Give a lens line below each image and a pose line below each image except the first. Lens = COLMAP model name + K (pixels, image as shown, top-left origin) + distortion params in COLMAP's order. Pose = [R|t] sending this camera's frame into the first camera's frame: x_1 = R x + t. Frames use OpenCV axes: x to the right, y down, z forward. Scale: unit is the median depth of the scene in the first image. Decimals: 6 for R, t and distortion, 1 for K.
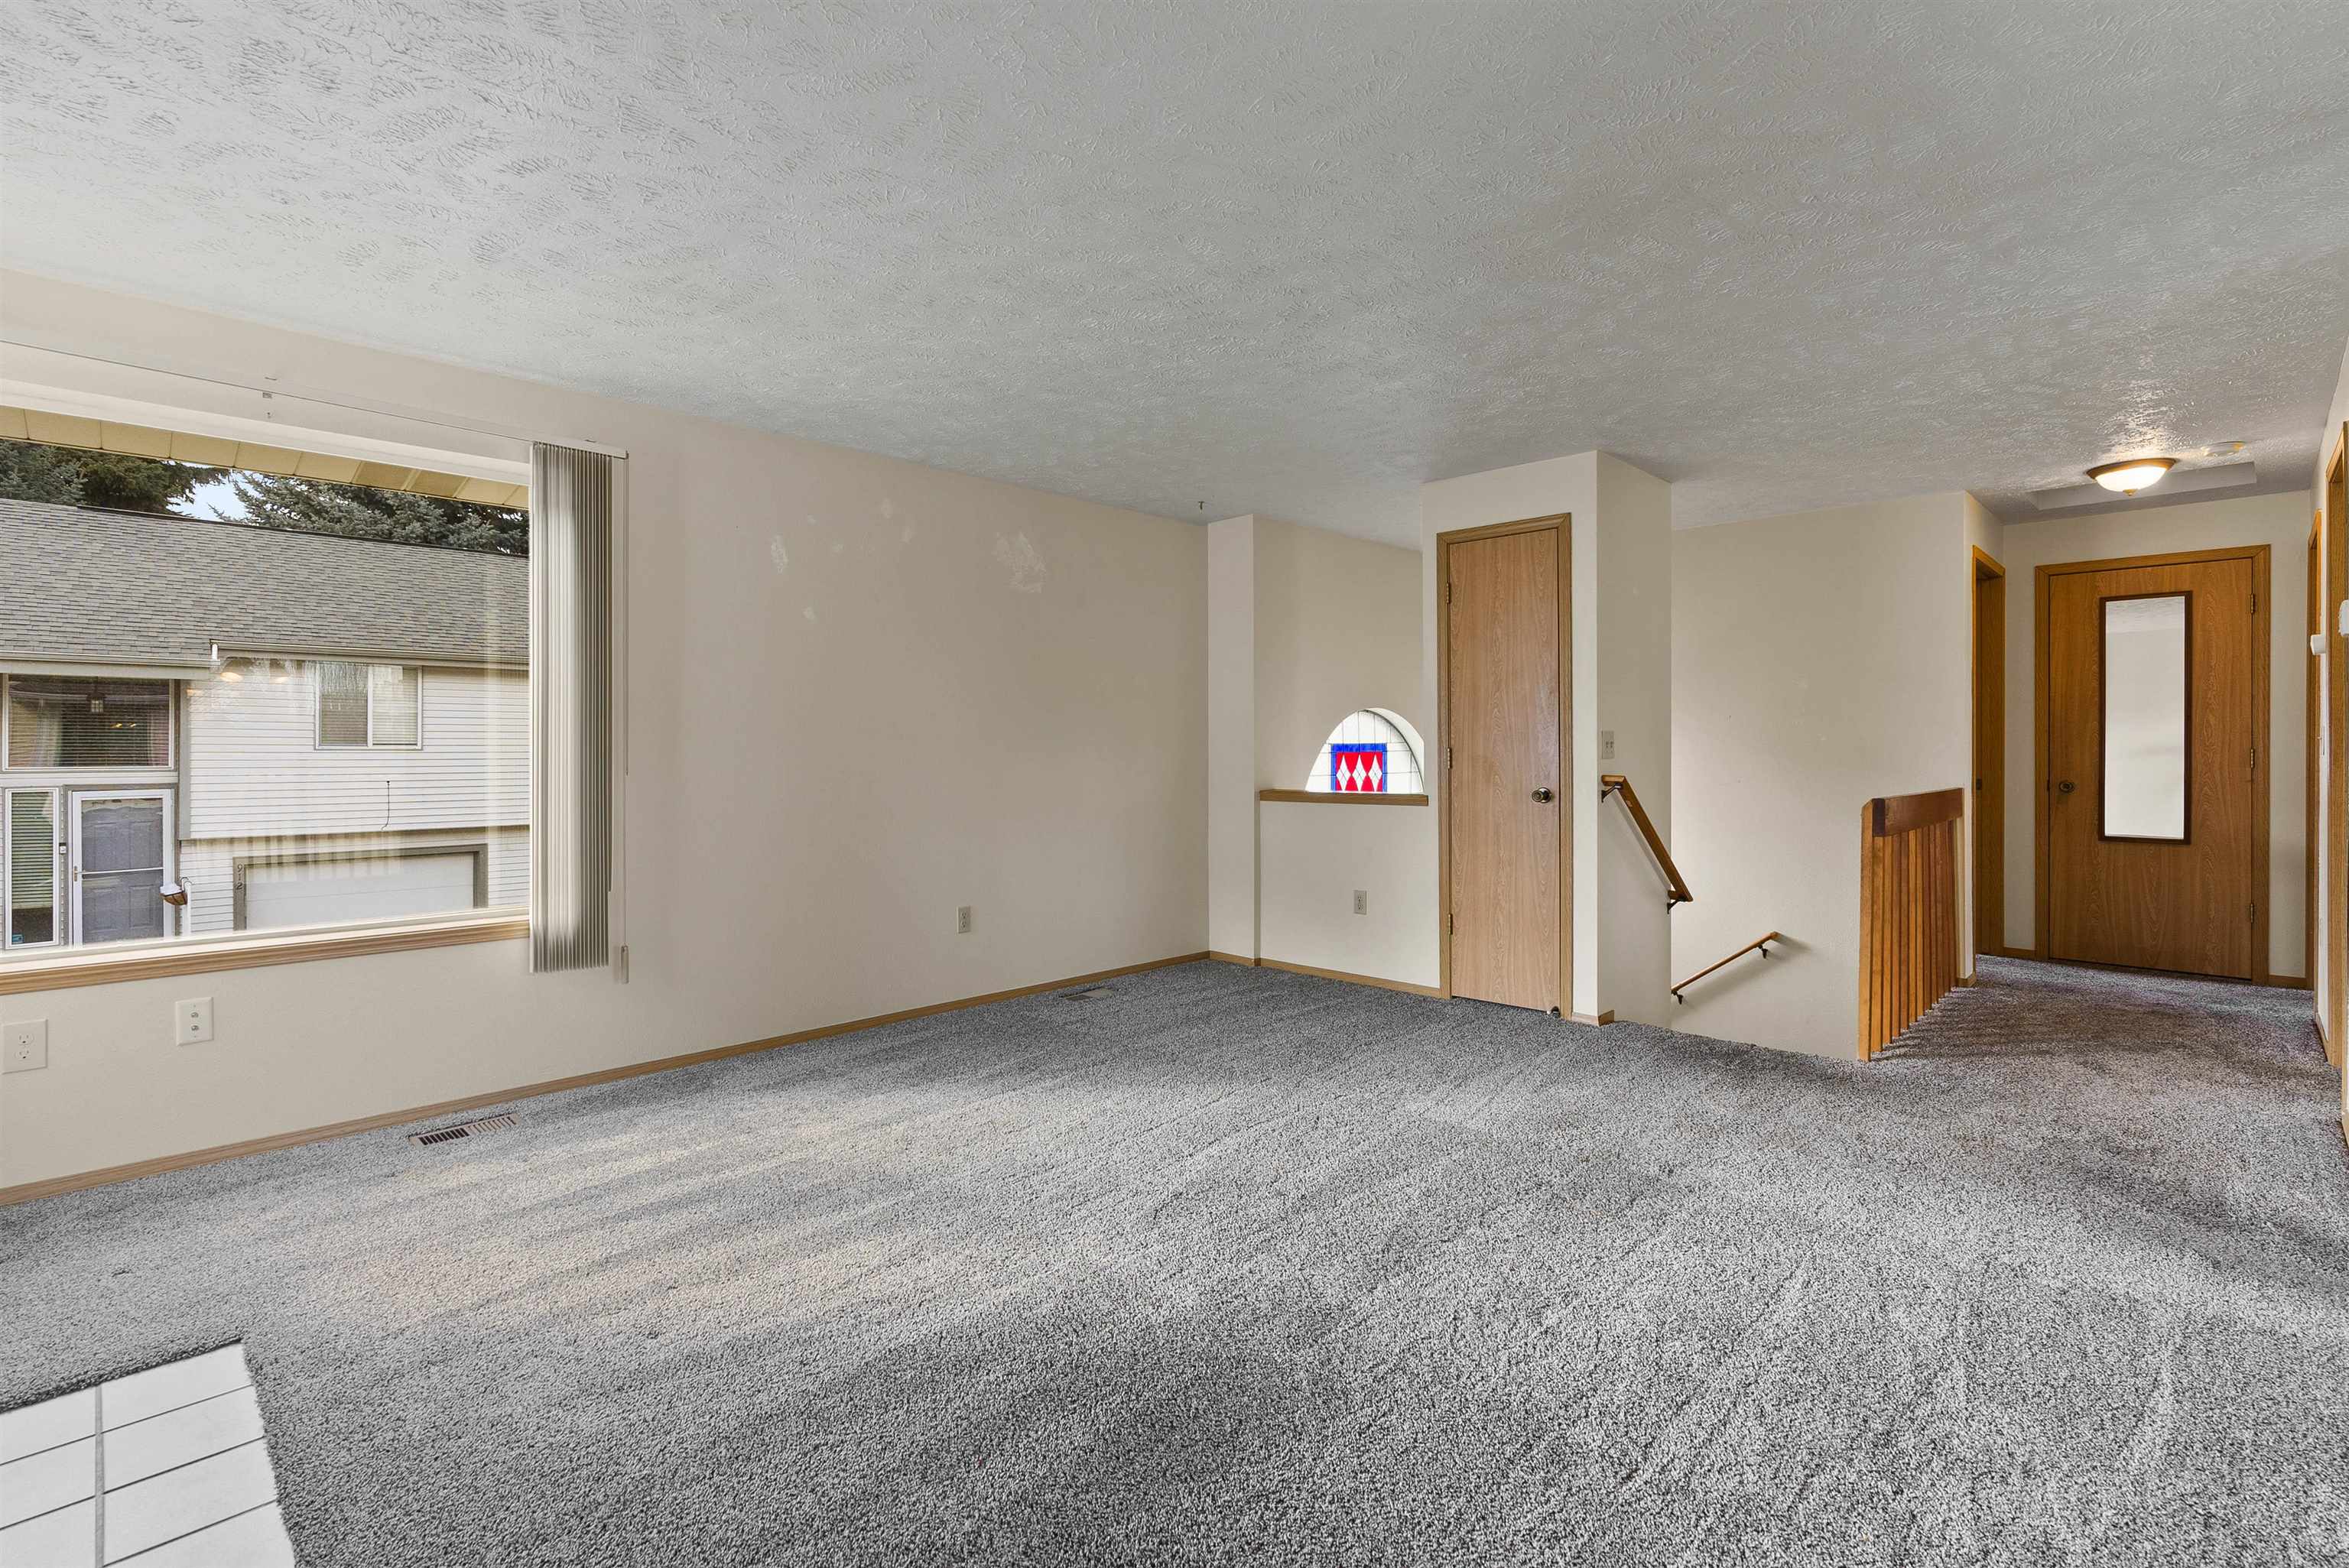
lens RADIAL K [[1086.1, 0, 1176.1], [0, 1086.1, 753.0], [0, 0, 1]] dist [-0.000414, 0.000241]
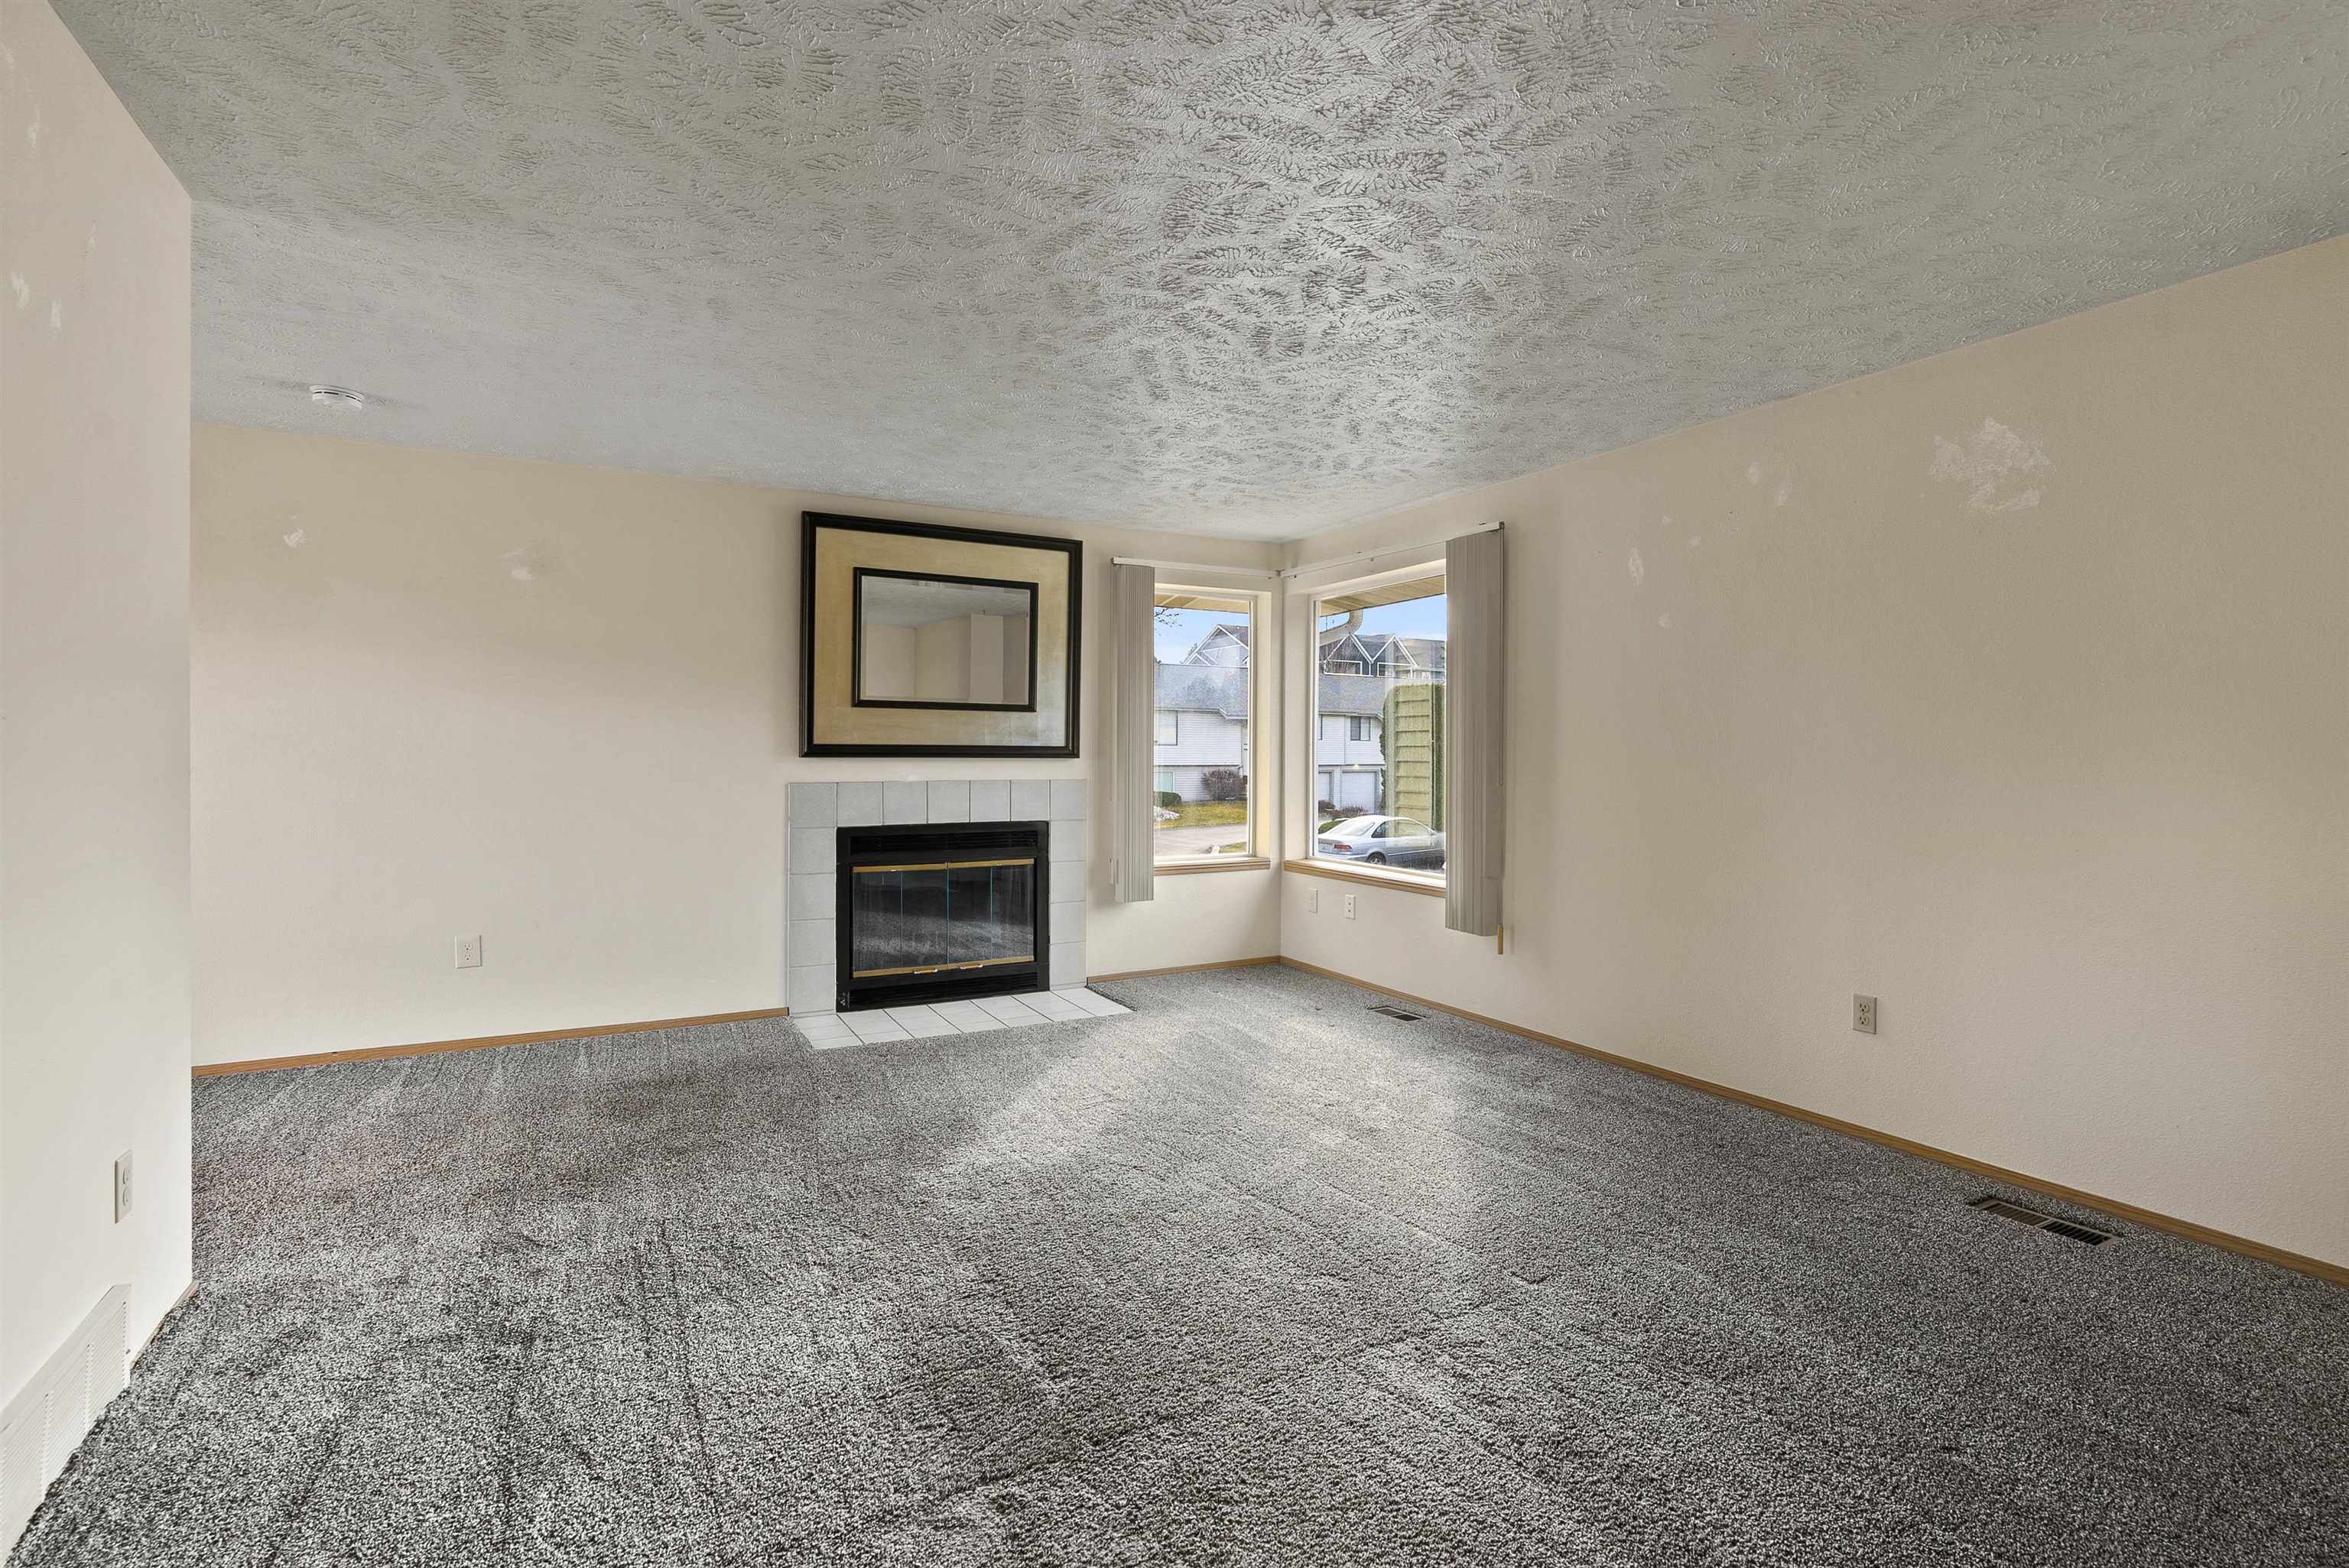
lens RADIAL K [[1086.1, 0, 1176.1], [0, 1086.1, 753.0], [0, 0, 1]] dist [-0.000414, 0.000241]
pose [[-0.288950, -0.002470, -0.957341, 0.689663], [-0.011239, 0.999937, 0.000813, -0.011472], [0.957278, 0.010995, -0.288959, 0.885894]]
